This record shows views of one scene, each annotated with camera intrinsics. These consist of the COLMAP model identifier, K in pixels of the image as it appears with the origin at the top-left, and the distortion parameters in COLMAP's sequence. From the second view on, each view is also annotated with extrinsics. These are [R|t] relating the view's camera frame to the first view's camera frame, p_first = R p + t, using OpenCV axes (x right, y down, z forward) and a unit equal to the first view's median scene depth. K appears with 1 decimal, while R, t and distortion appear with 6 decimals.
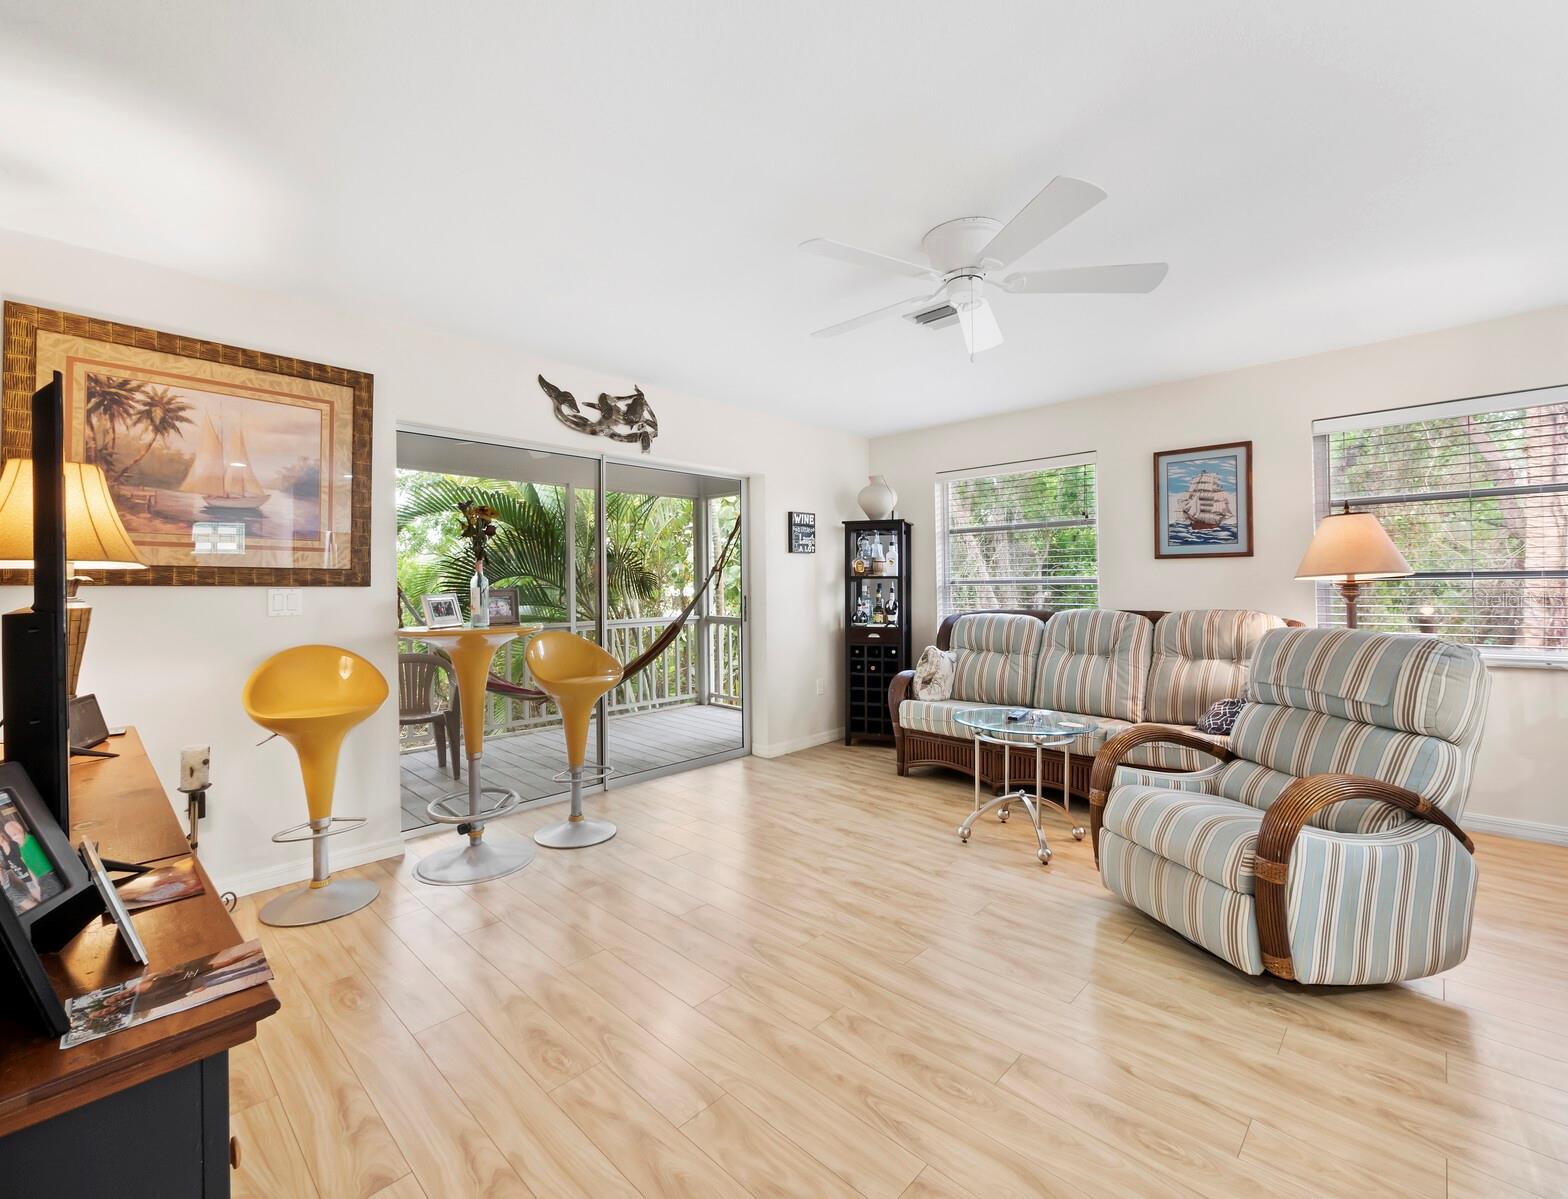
lens RADIAL K [[683.2, 0, 775.7], [0, 683.2, 581.3], [0, 0, 1]] dist [-0.008390, 0.001329]
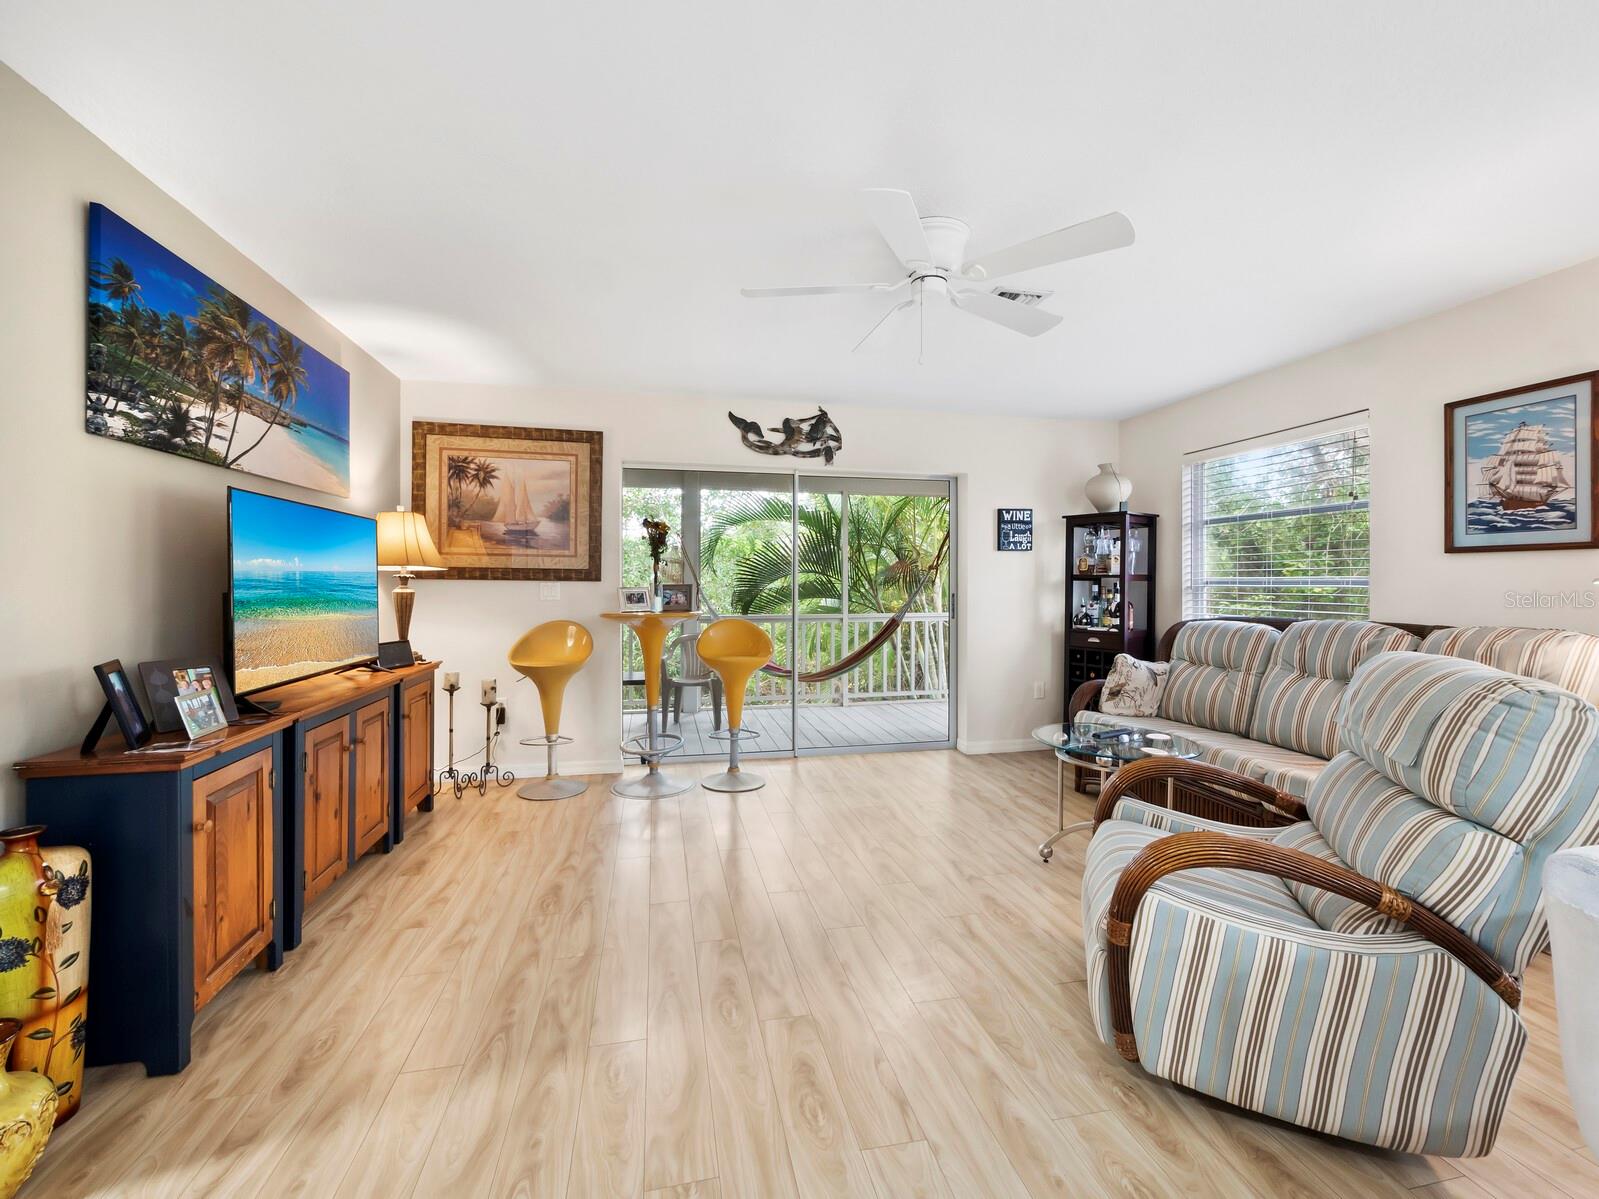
lens RADIAL K [[678.6, 0, 799.9], [0, 678.6, 587.2], [0, 0, 1]] dist [-0.009658, 0.001849]
pose [[0.831051, 0.014812, -0.555999, 0.416343], [-0.005994, 0.999826, 0.017676, -0.005852], [0.556164, -0.011357, 0.830995, 0.040561]]
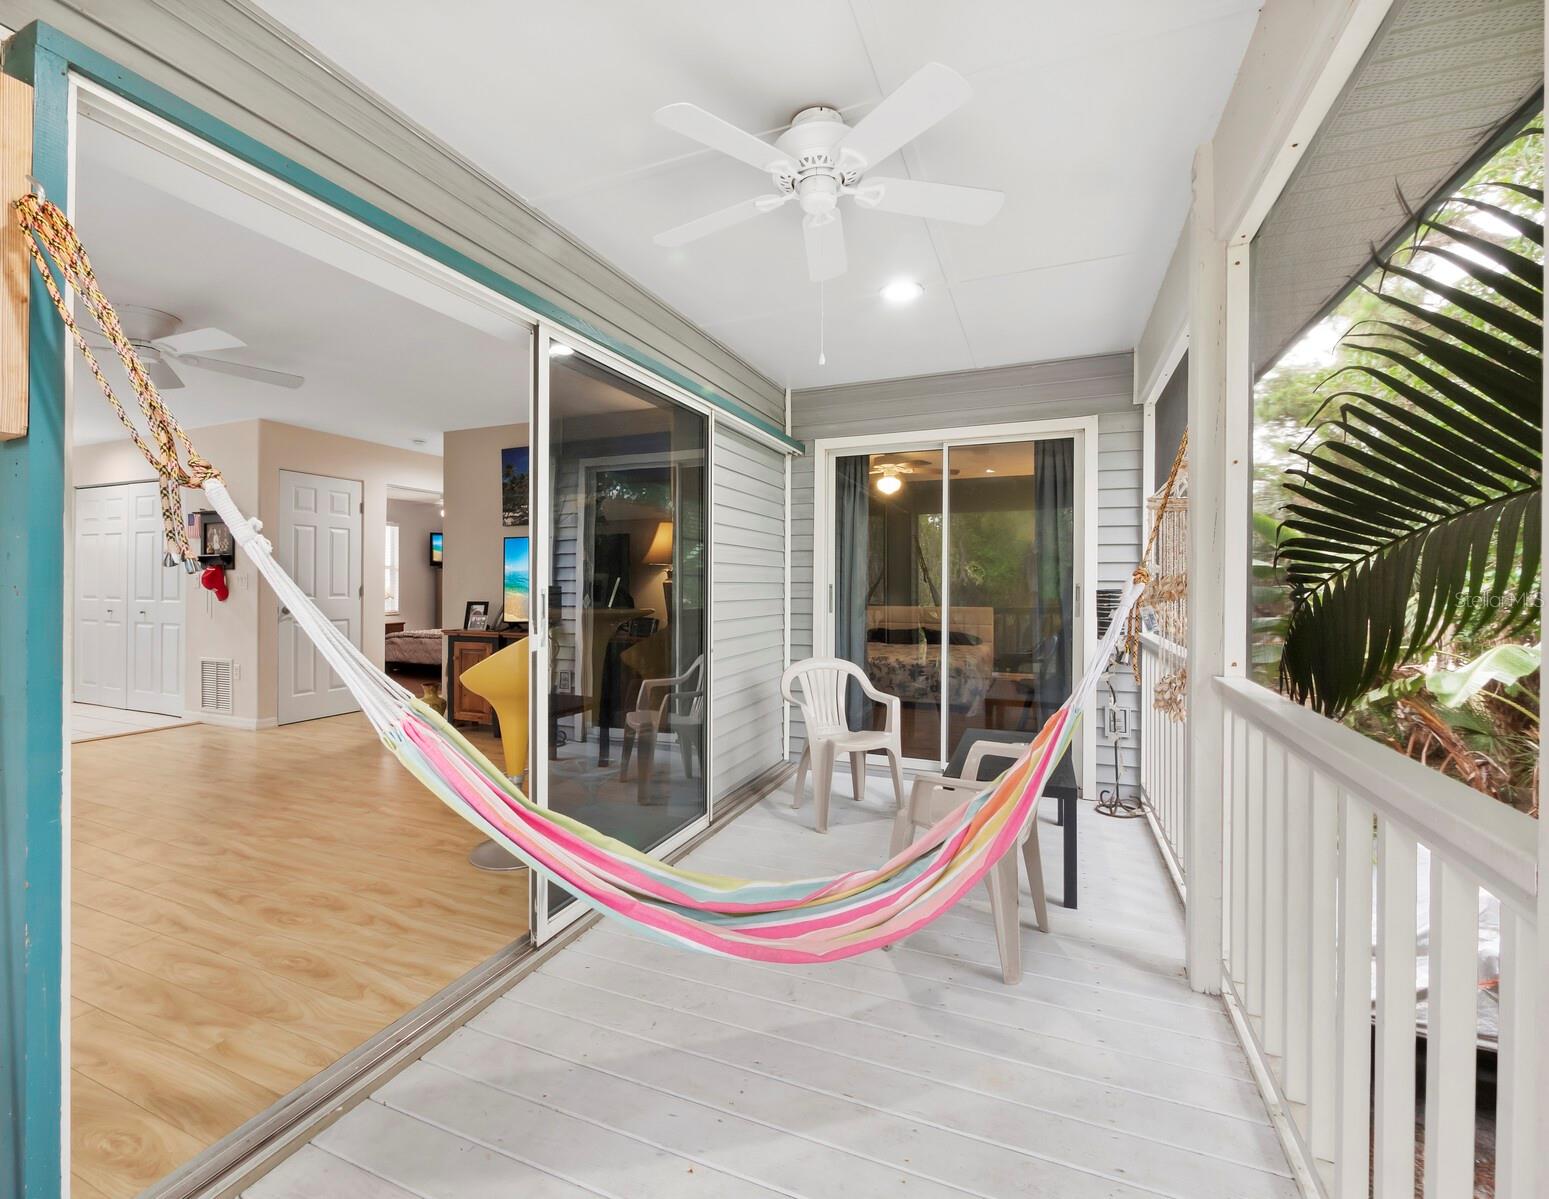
lens RADIAL K [[688.6, 0, 742.9], [0, 688.6, 583.6], [0, 0, 1]] dist [0.009082, 0.000176]
pose [[-0.940464, 0.008409, -0.339790, -0.228707], [0.009042, 0.999959, -0.000279, 0.021971], [0.339773, -0.003335, -0.940501, 1.659975]]
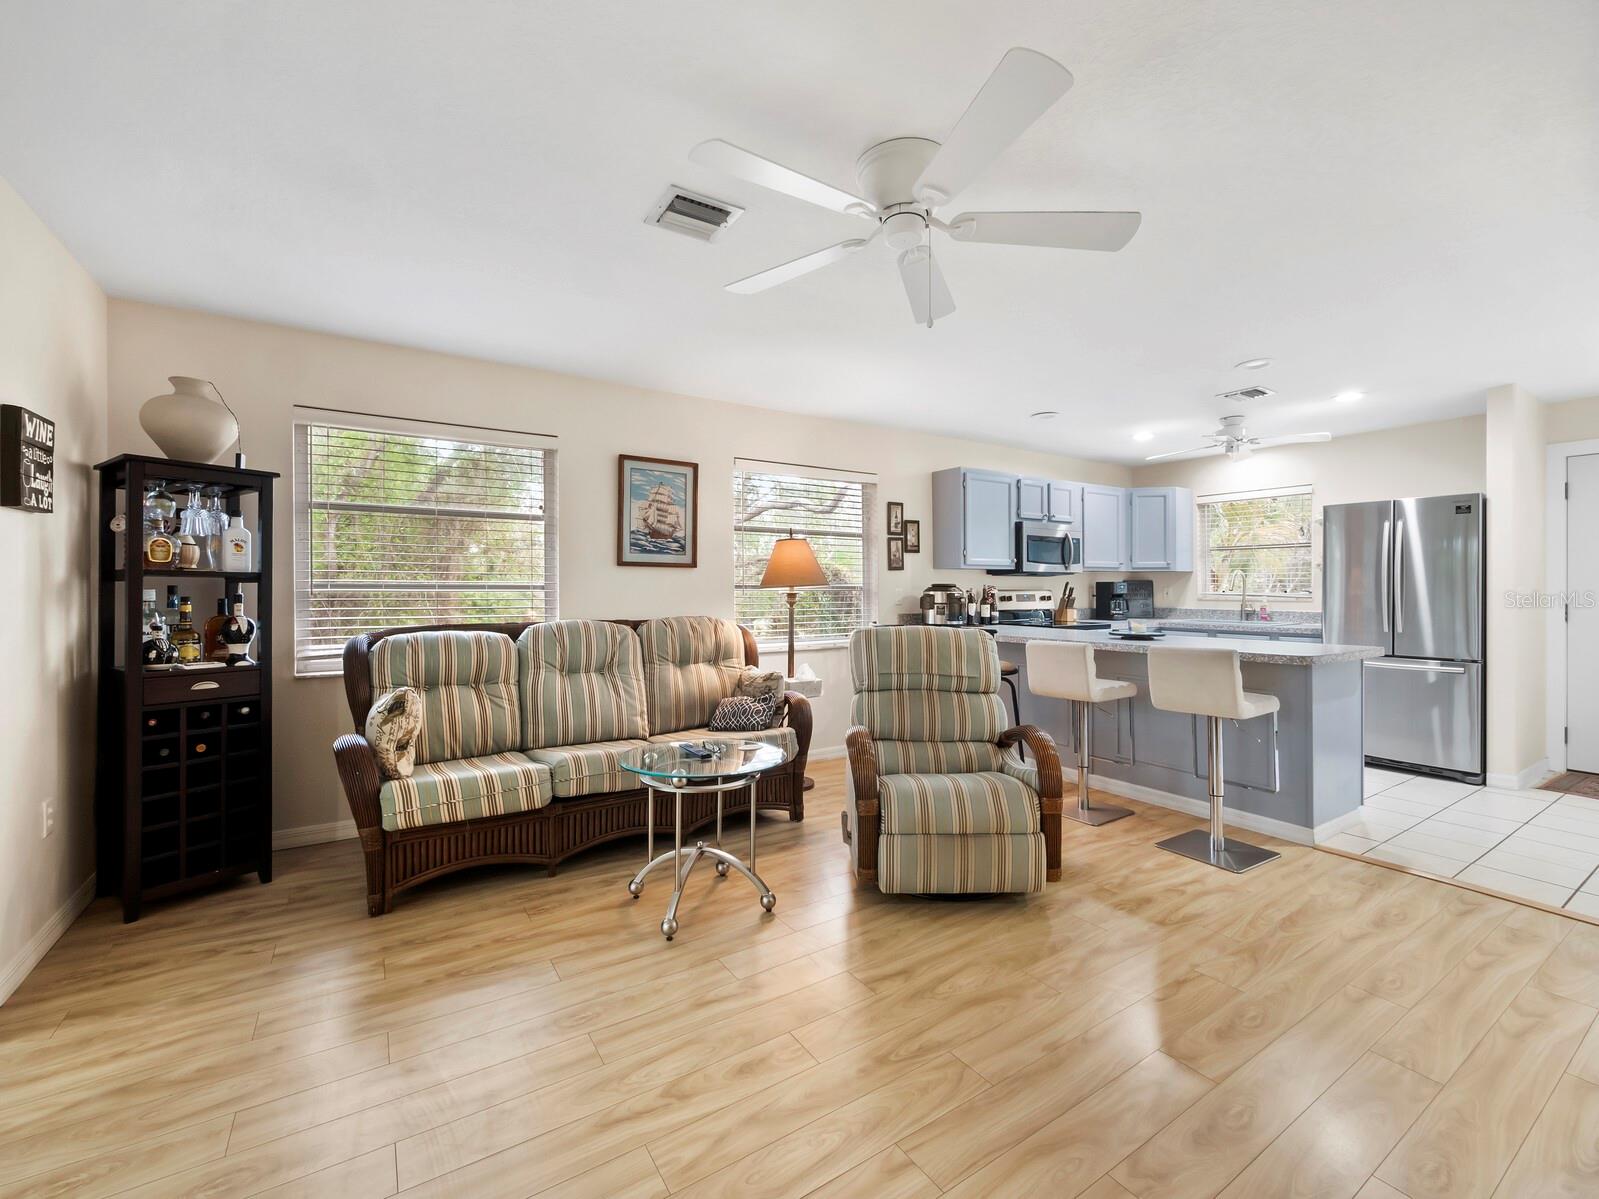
lens RADIAL K [[678.6, 0, 799.3], [0, 678.6, 591.0], [0, 0, 1]] dist [-0.009658, 0.001849]
pose [[0.225909, 0.010608, 0.974091, -0.334065], [-0.010486, 0.999909, -0.008458, 0.009062], [-0.974092, -0.008304, 0.226000, 0.577041]]
